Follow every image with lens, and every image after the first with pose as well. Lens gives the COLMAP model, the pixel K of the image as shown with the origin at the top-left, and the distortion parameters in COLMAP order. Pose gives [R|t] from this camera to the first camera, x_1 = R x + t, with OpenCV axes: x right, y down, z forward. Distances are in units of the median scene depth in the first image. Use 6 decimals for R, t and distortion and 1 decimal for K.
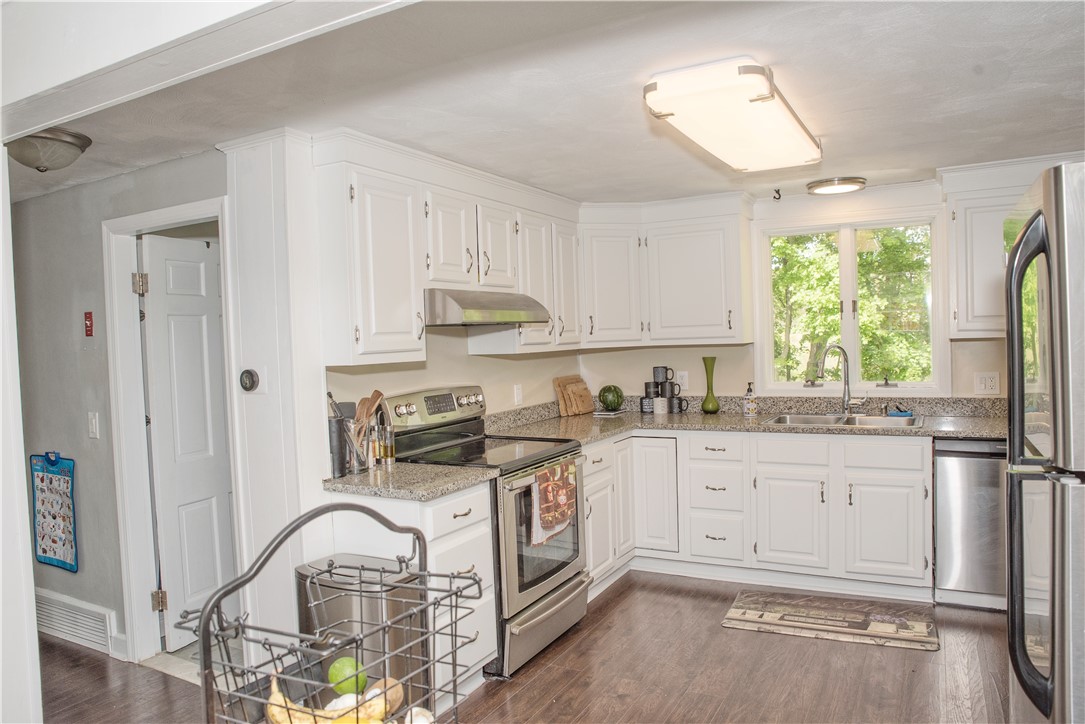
lens RADIAL K [[750.5, 0, 538.6], [0, 750.5, 361.5], [0, 0, 1]] dist [-0.116007, 0.078683]
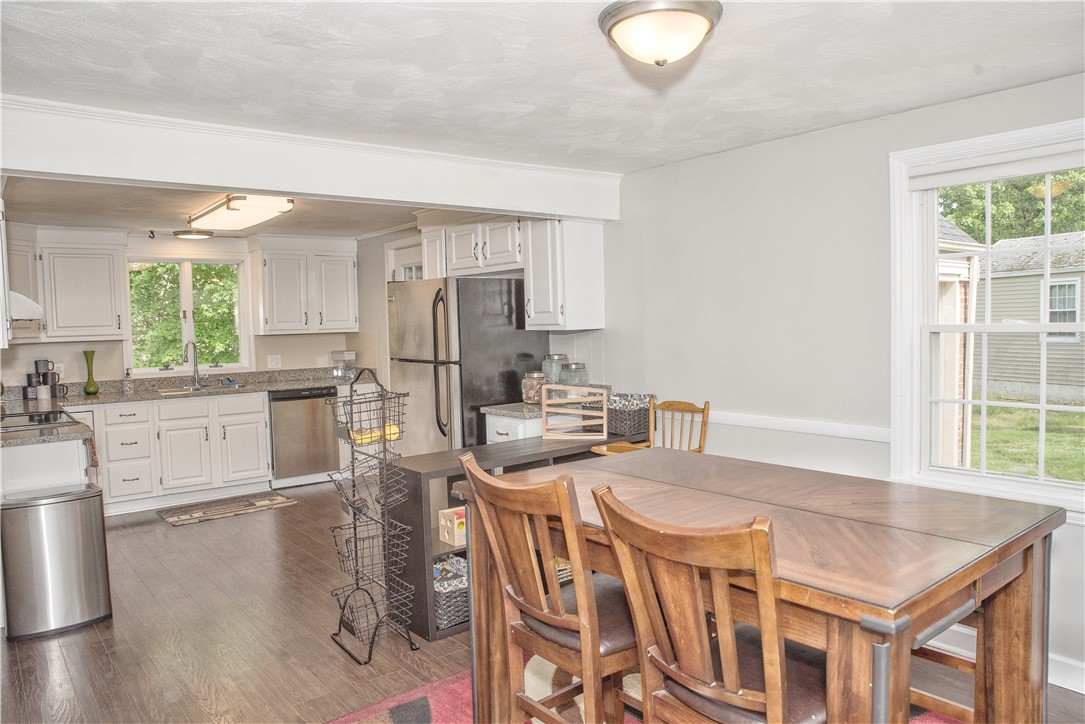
lens RADIAL K [[750.5, 0, 548.3], [0, 750.5, 362.9], [0, 0, 1]] dist [-0.116007, 0.078683]
pose [[0.381873, -0.026850, 0.923825, -0.703821], [0.041843, 0.999055, 0.011740, 0.037235], [-0.923267, 0.034173, 0.382636, -0.239932]]
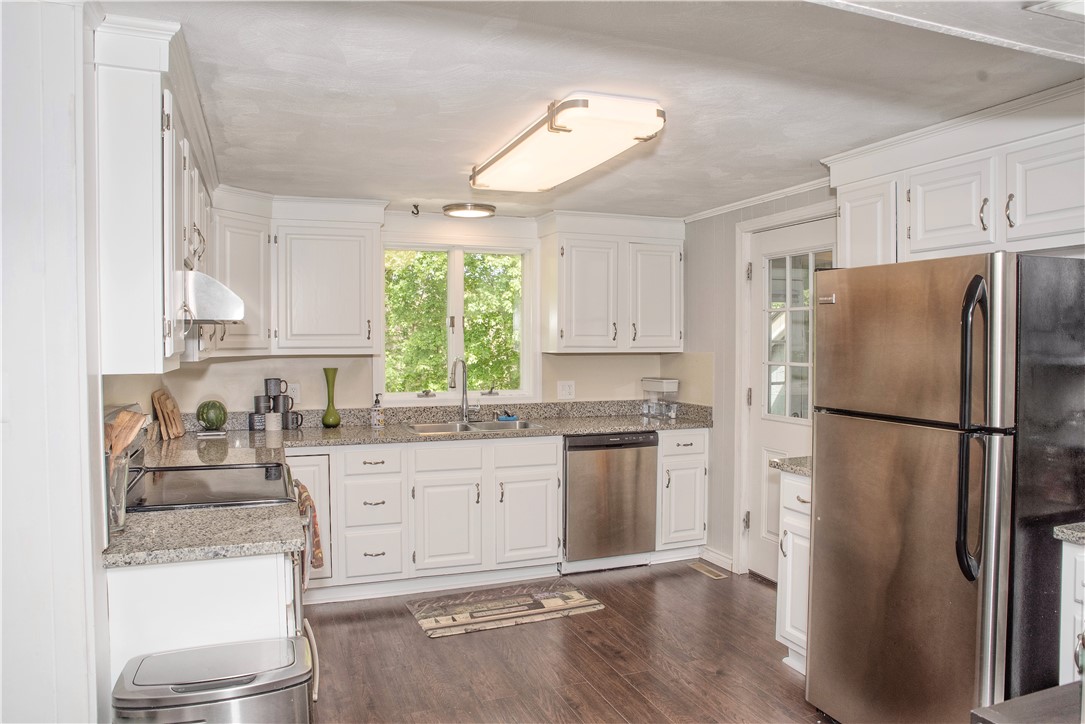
lens RADIAL K [[750.5, 0, 549.6], [0, 750.5, 359.9], [0, 0, 1]] dist [-0.116007, 0.078683]
pose [[0.643293, 0.014013, 0.765492, -0.355658], [0.003823, 0.999761, -0.021514, 0.005703], [-0.765611, 0.016767, 0.643086, 0.197753]]
